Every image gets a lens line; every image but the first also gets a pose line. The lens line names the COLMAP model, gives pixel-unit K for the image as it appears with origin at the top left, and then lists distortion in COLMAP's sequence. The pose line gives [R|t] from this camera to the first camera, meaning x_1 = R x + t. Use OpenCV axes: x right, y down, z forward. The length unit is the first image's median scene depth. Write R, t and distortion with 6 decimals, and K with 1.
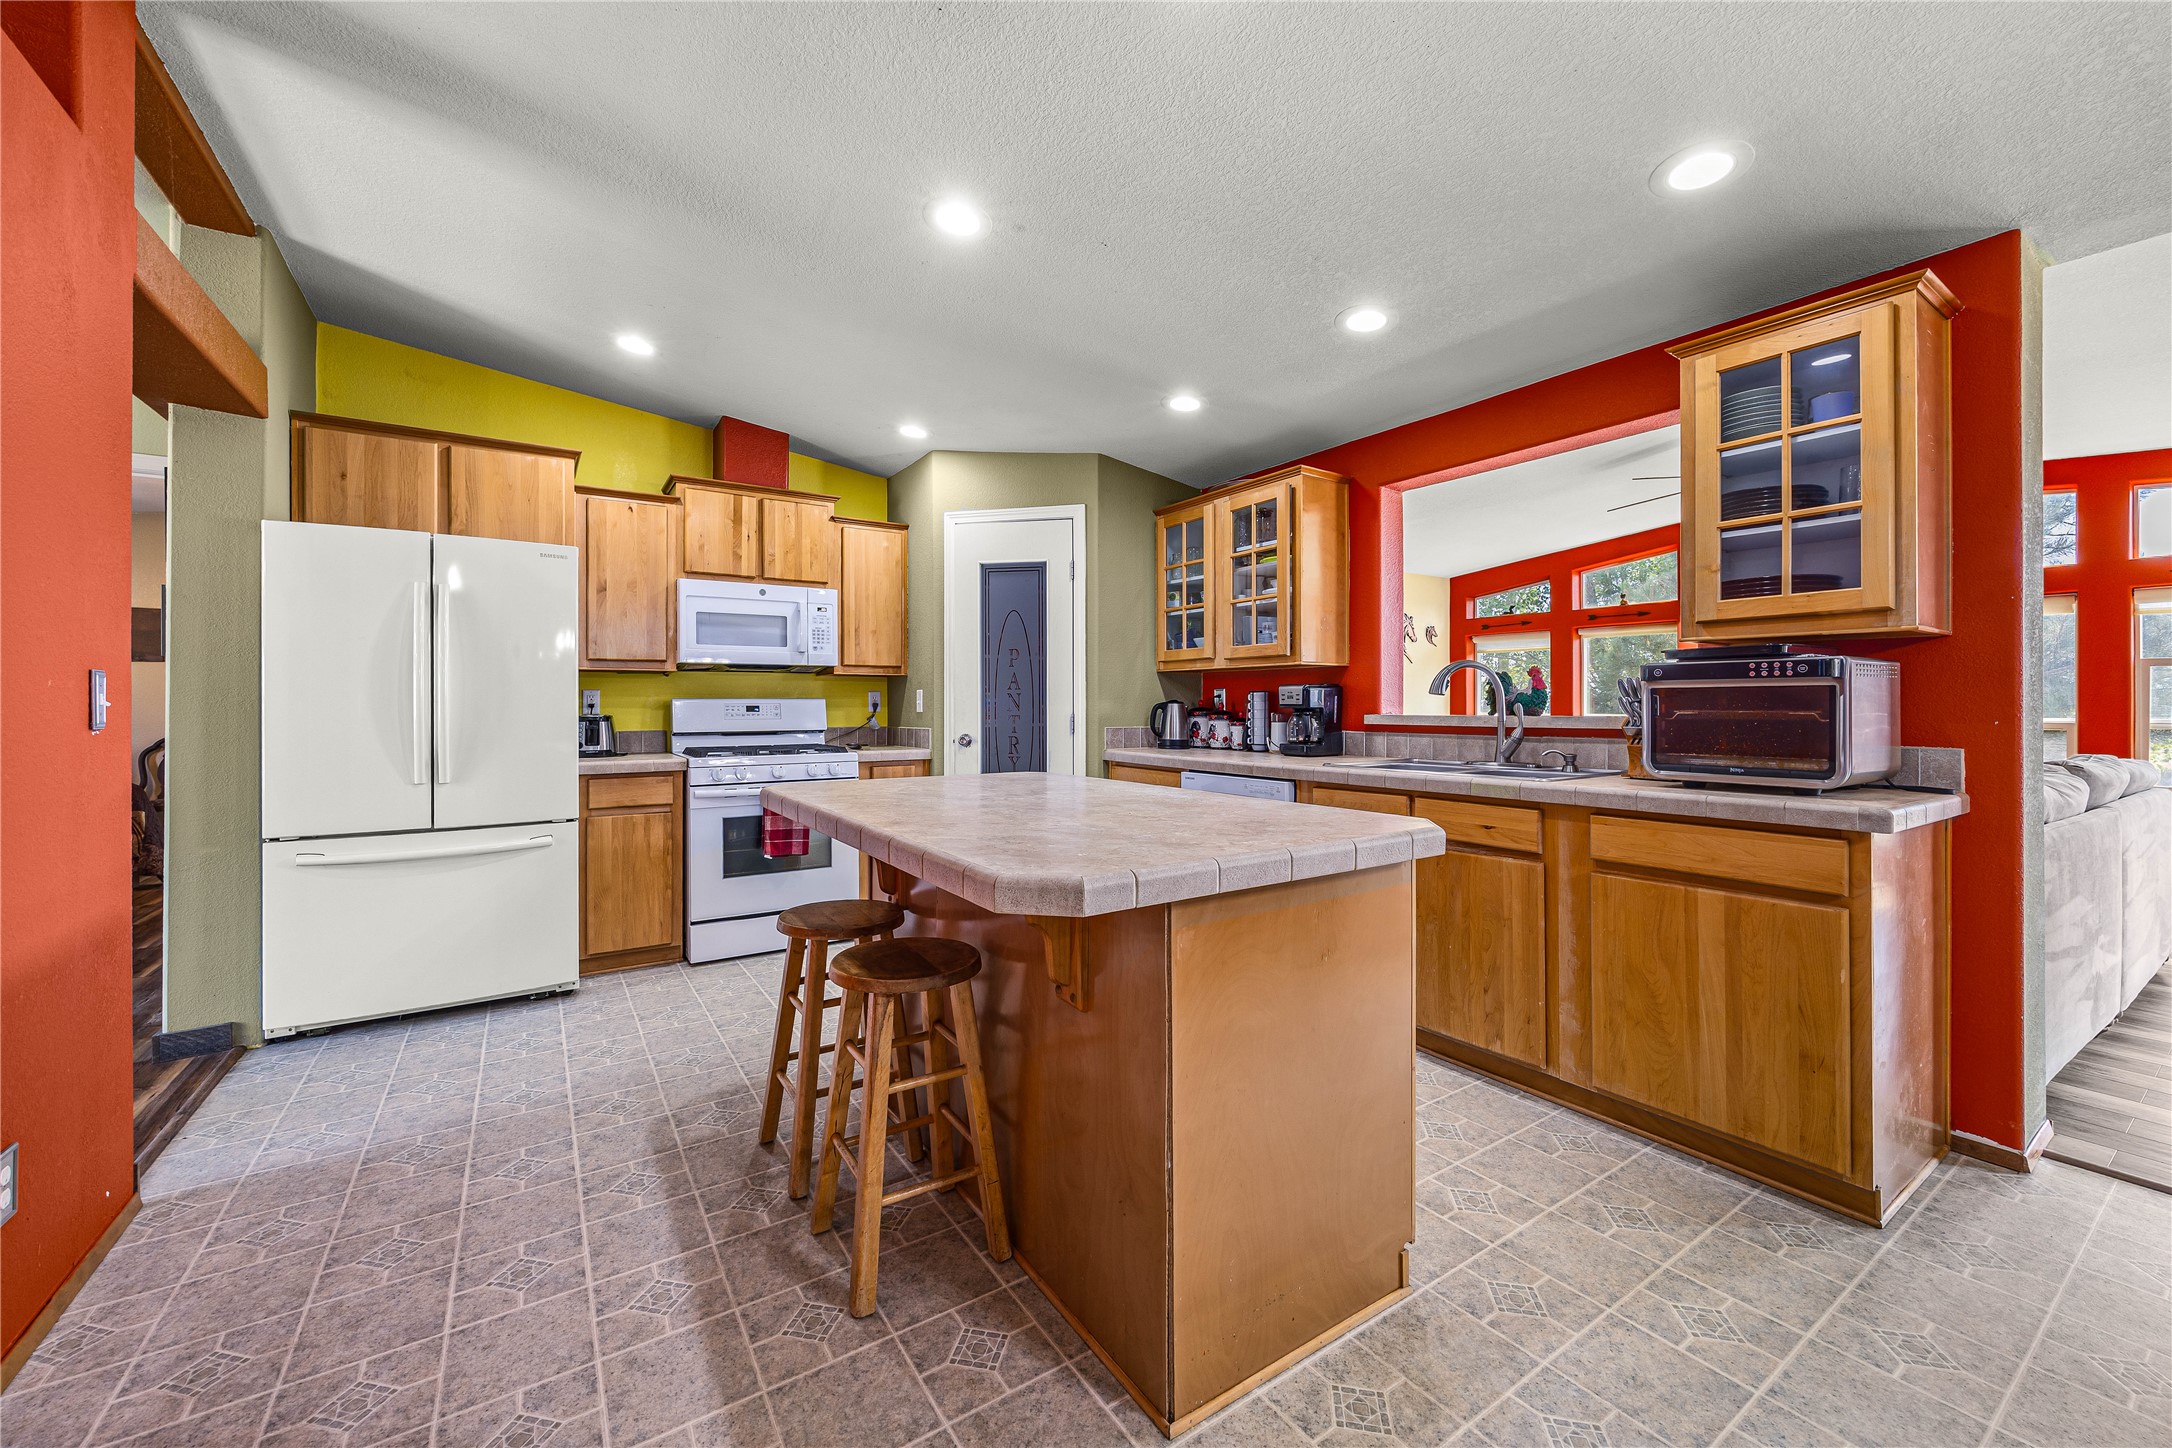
lens RADIAL K [[837.2, 0, 1076.8], [0, 837.2, 711.8], [0, 0, 1]] dist [-0.007641, 0.000085]
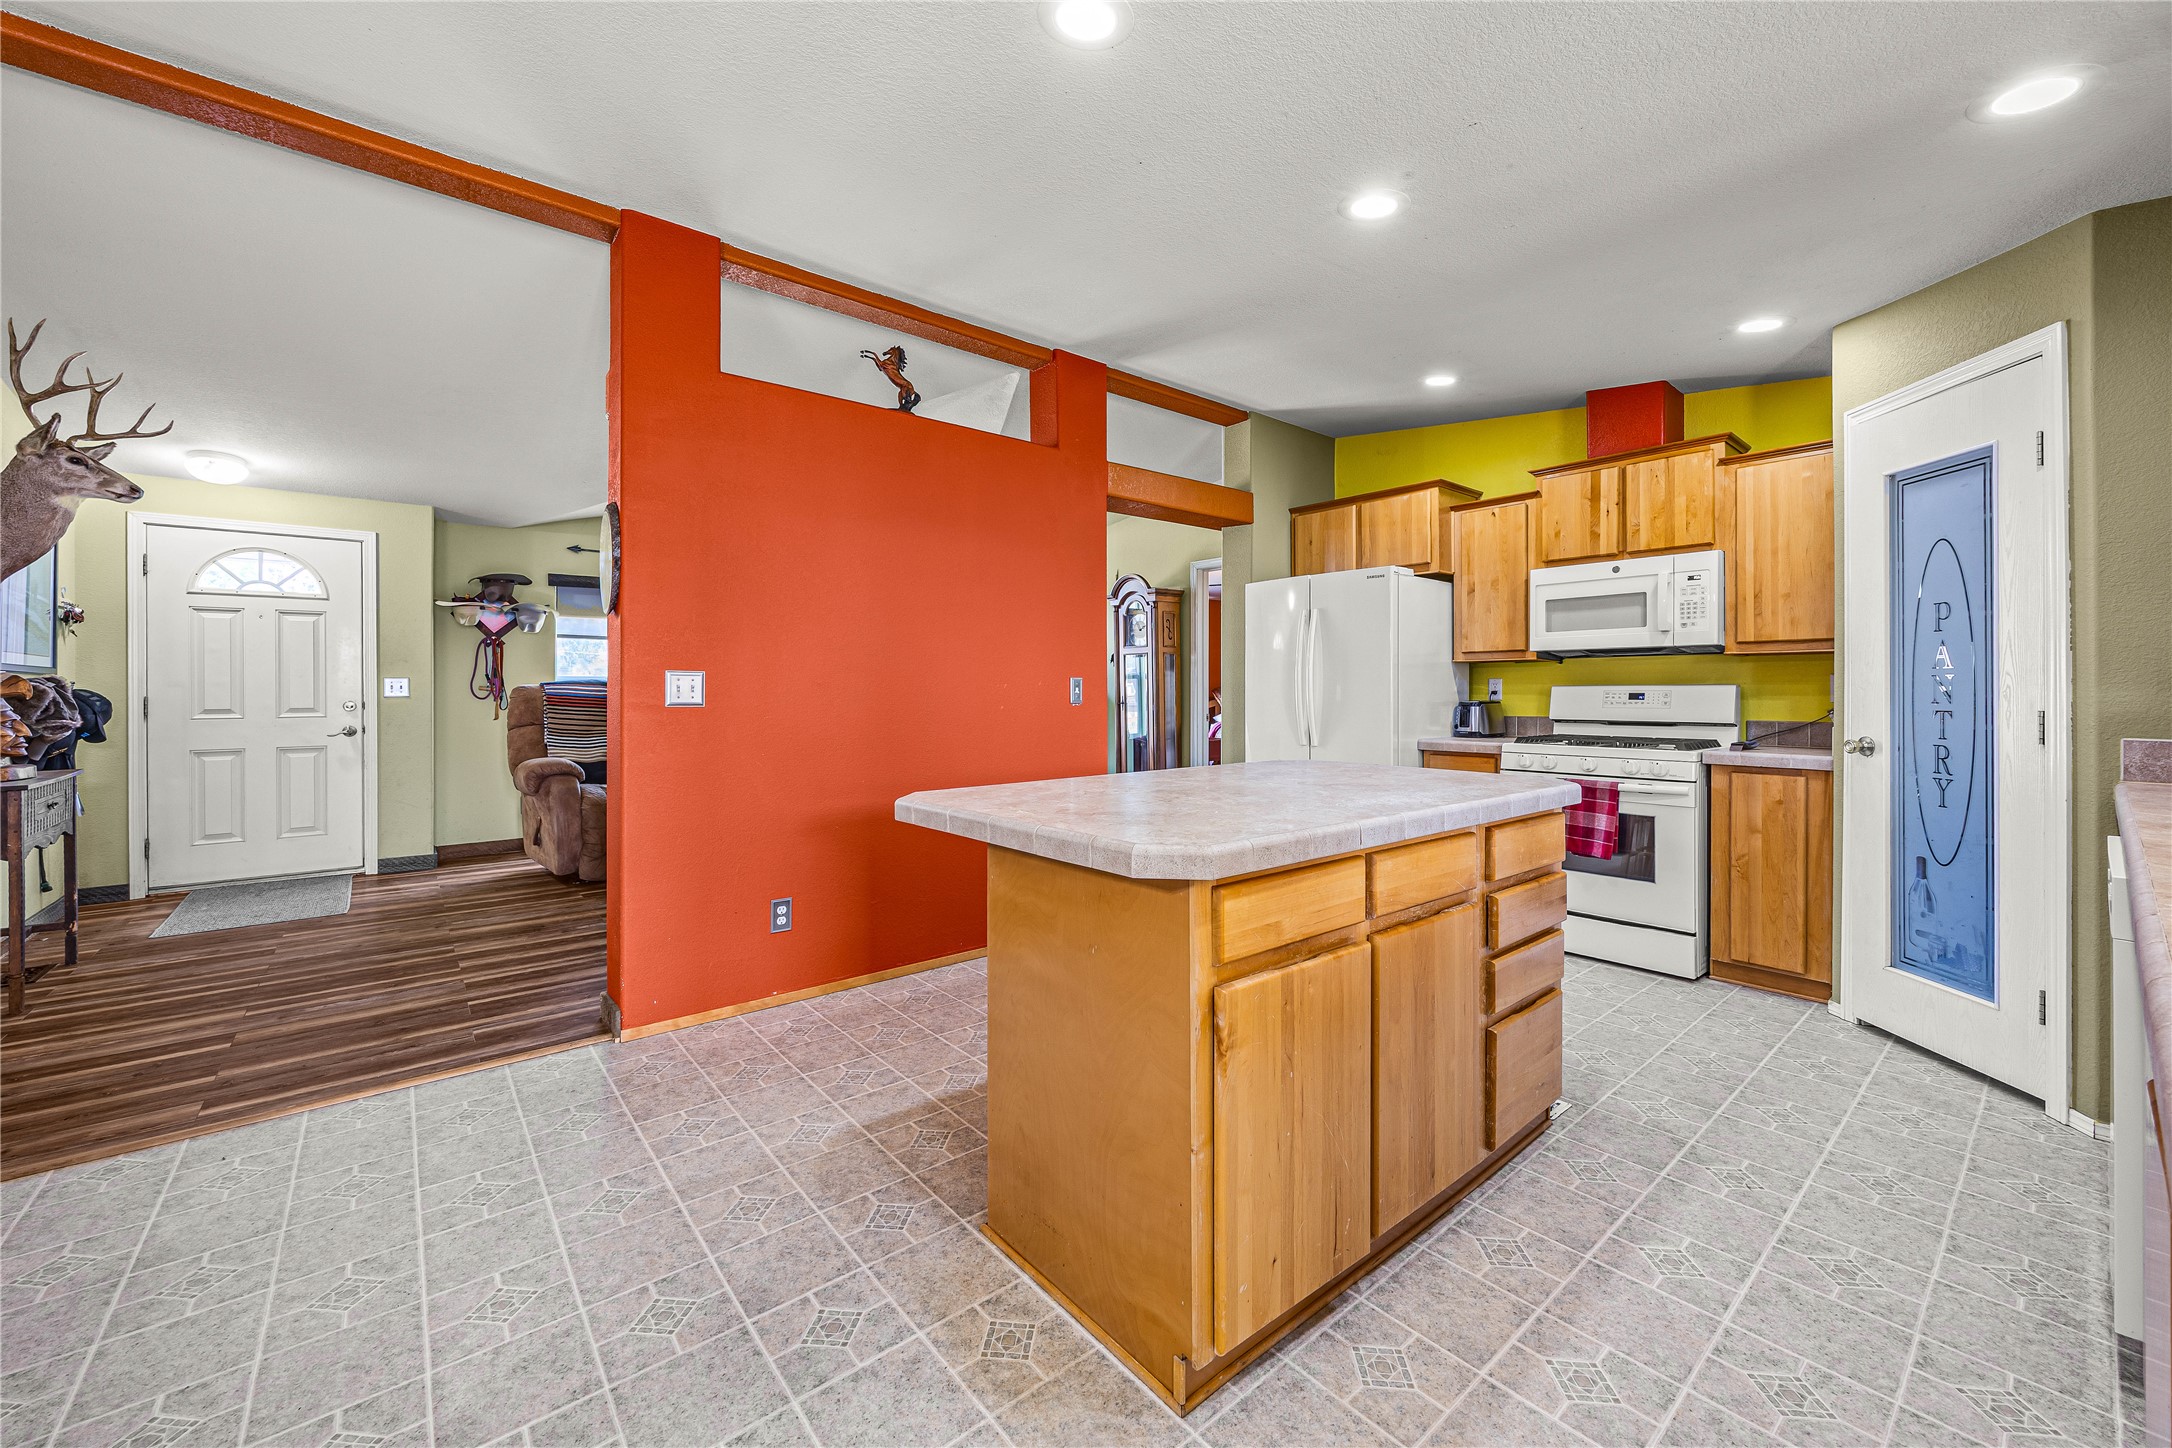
lens RADIAL K [[841.4, 0, 1076.1], [0, 841.4, 682.9], [0, 0, 1]] dist [0.007094, 0.000010]
pose [[0.105927, -0.007483, -0.994346, 0.550661], [-0.007574, 0.999937, -0.008332, -0.007482], [0.994345, 0.008413, 0.105864, 0.361924]]
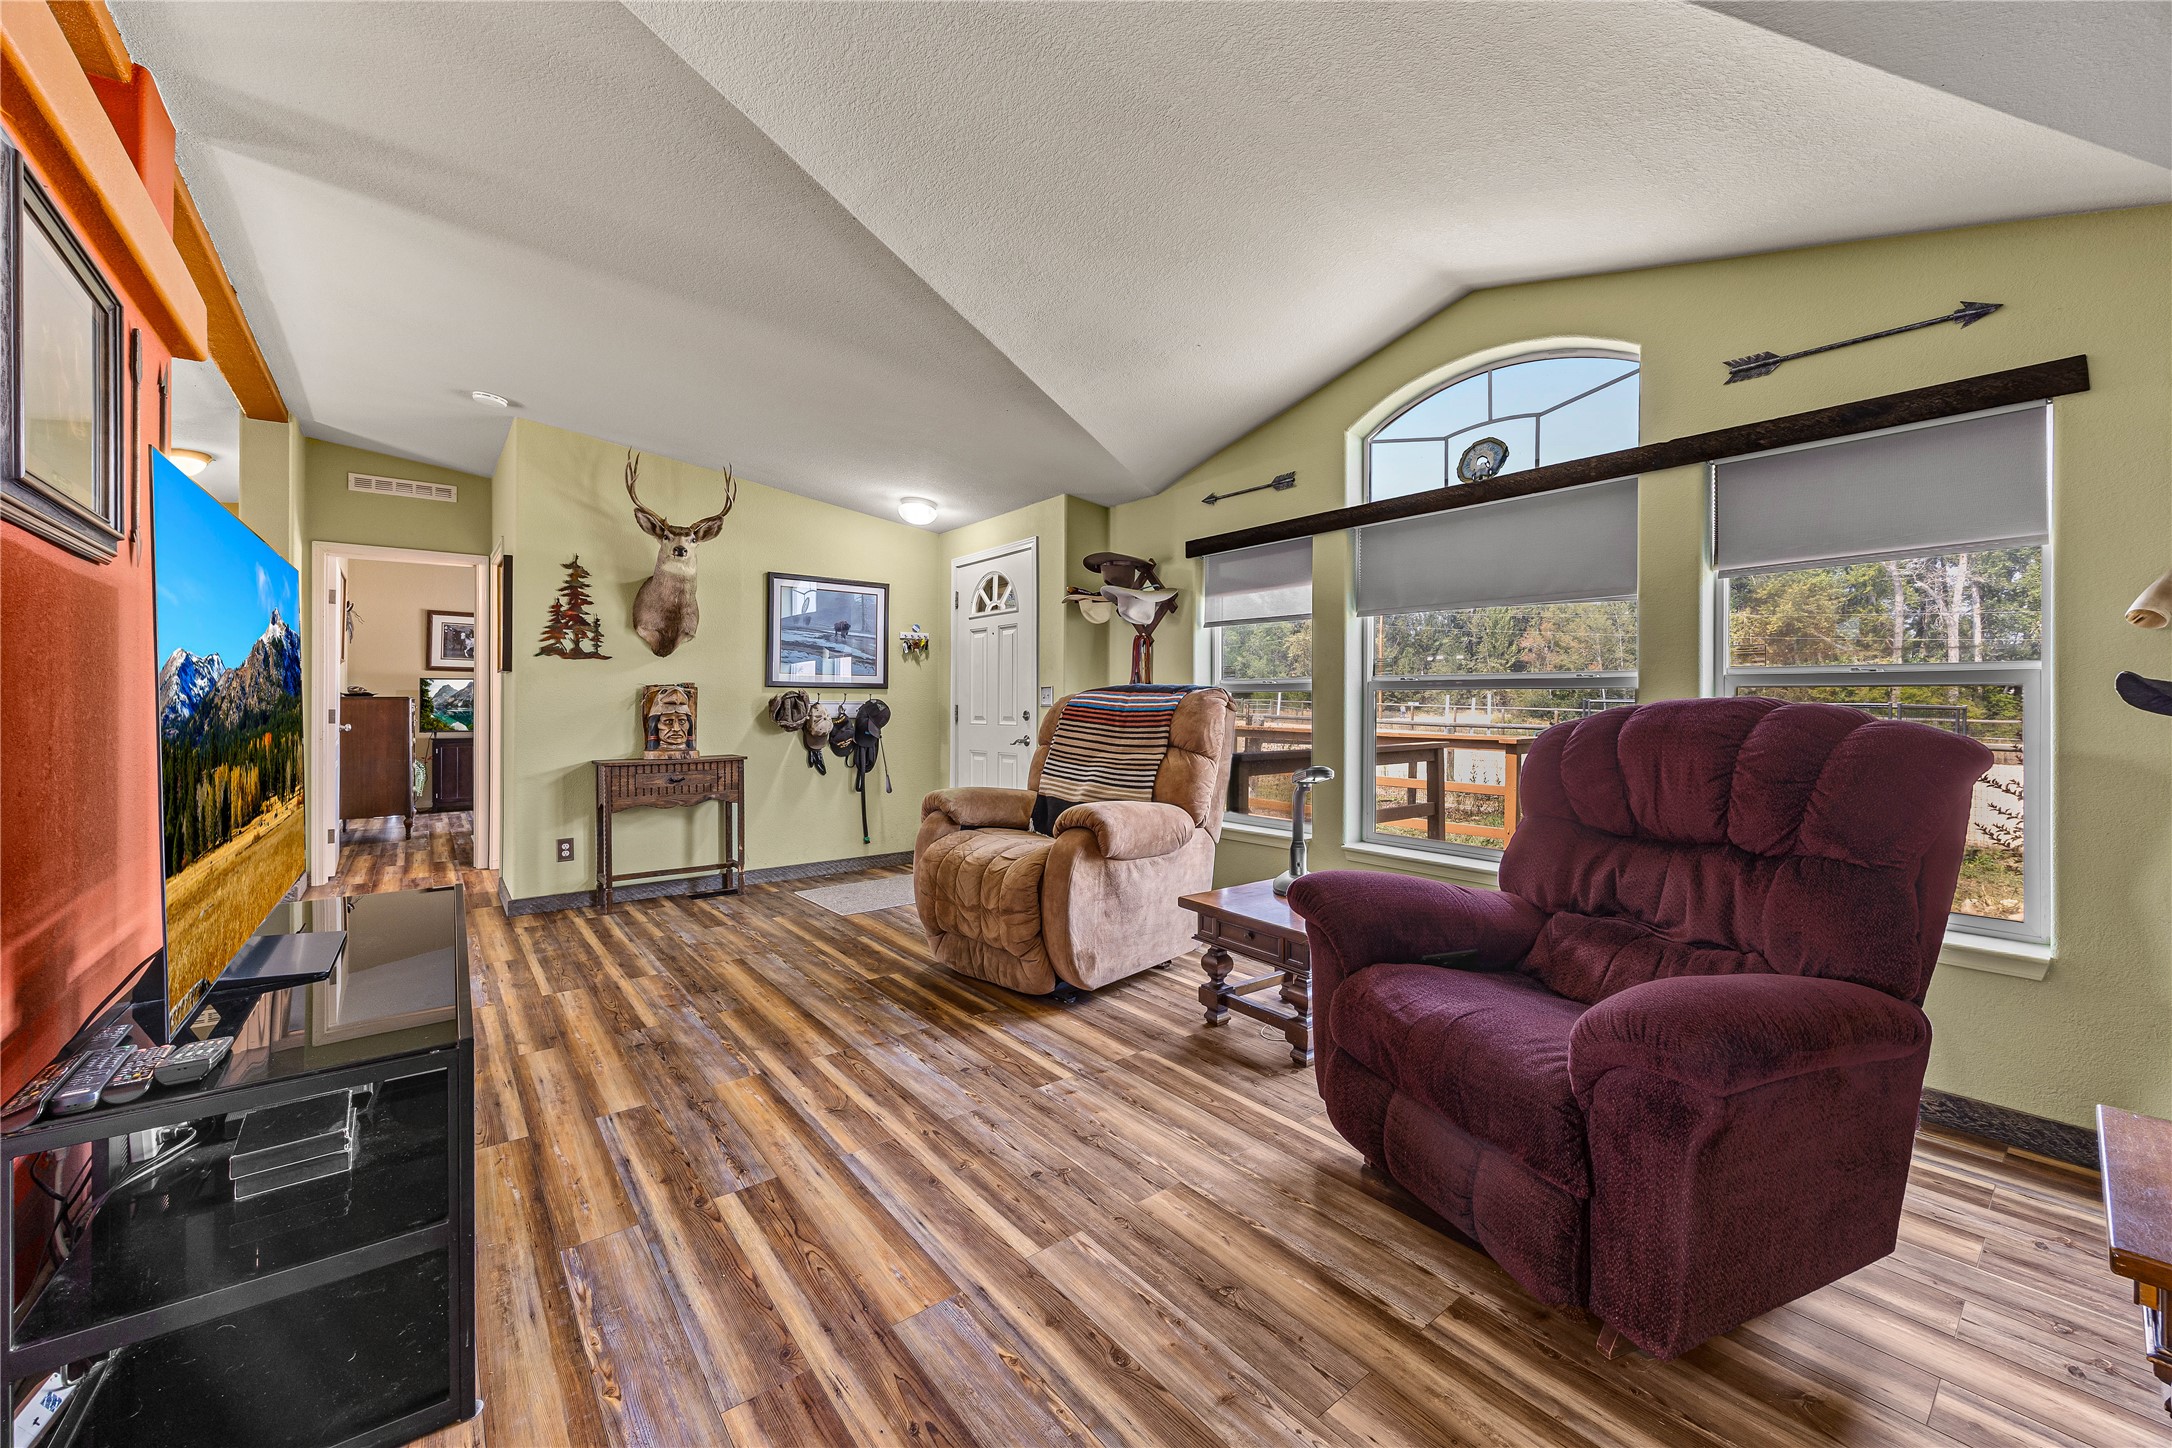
lens RADIAL K [[854.4, 0, 1083.2], [0, 854.4, 678.1], [0, 0, 1]] dist [-0.002448, -0.000164]
pose [[-0.996335, -0.002367, -0.085509, -0.993173], [-0.000777, 0.999826, -0.018623, -0.006955], [0.085538, -0.018489, -0.996163, 0.735349]]
